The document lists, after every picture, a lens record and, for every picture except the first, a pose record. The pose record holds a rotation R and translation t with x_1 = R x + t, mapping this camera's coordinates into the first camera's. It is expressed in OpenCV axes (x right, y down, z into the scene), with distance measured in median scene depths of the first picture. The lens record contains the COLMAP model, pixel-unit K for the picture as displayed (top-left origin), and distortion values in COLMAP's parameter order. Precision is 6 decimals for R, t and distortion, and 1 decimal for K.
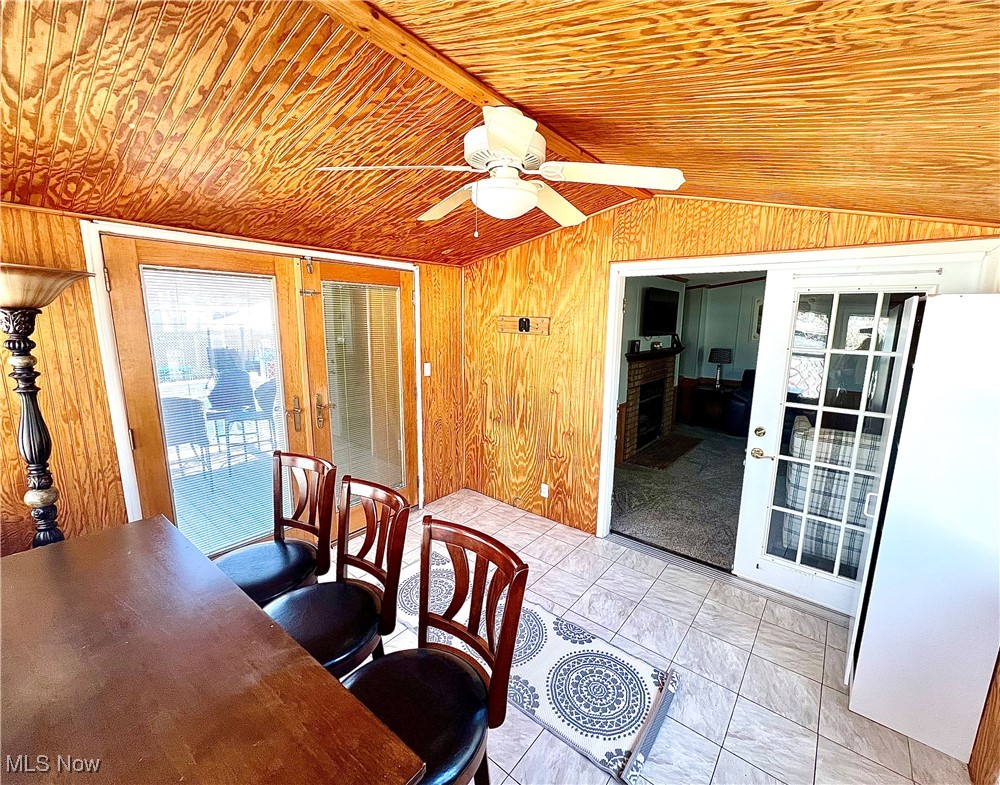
lens RADIAL K [[434.4, 0, 501.2], [0, 434.4, 397.4], [0, 0, 1]] dist [0.000534, 0.000082]
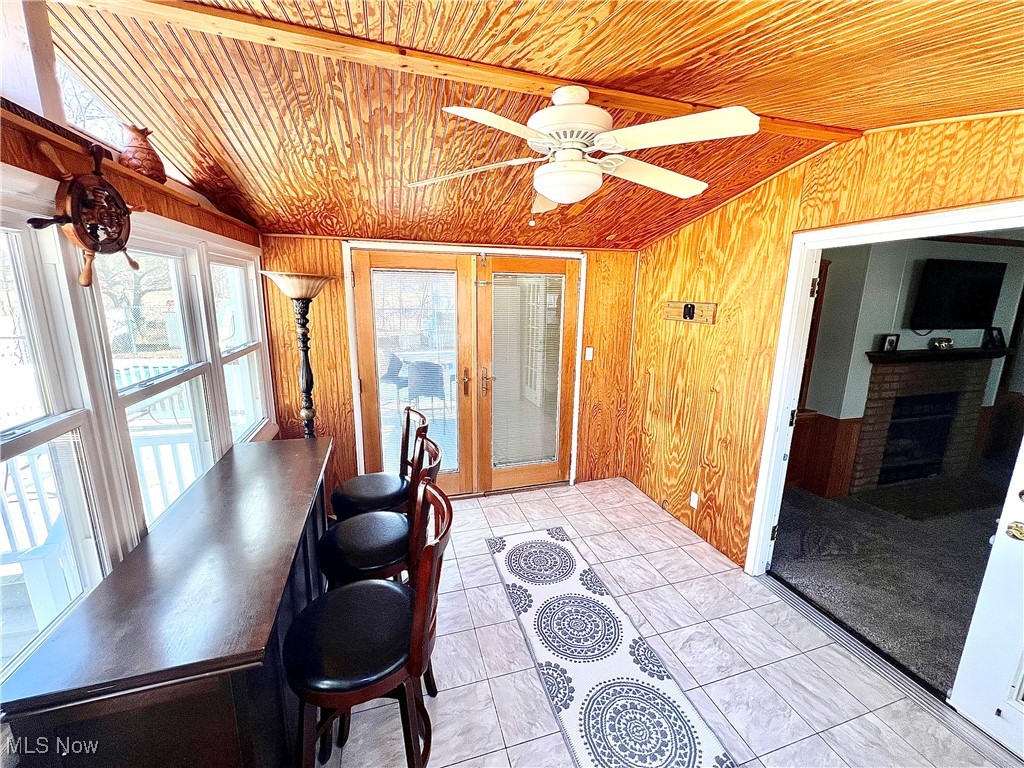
lens RADIAL K [[411.4, 0, 511.0], [0, 411.4, 383.1], [0, 0, 1]] dist [-0.002171, 0.000811]
pose [[0.807909, 0.111694, -0.578625, 0.289767], [-0.103789, 0.993495, 0.046862, -0.024829], [0.580095, 0.022195, 0.814246, 0.112657]]
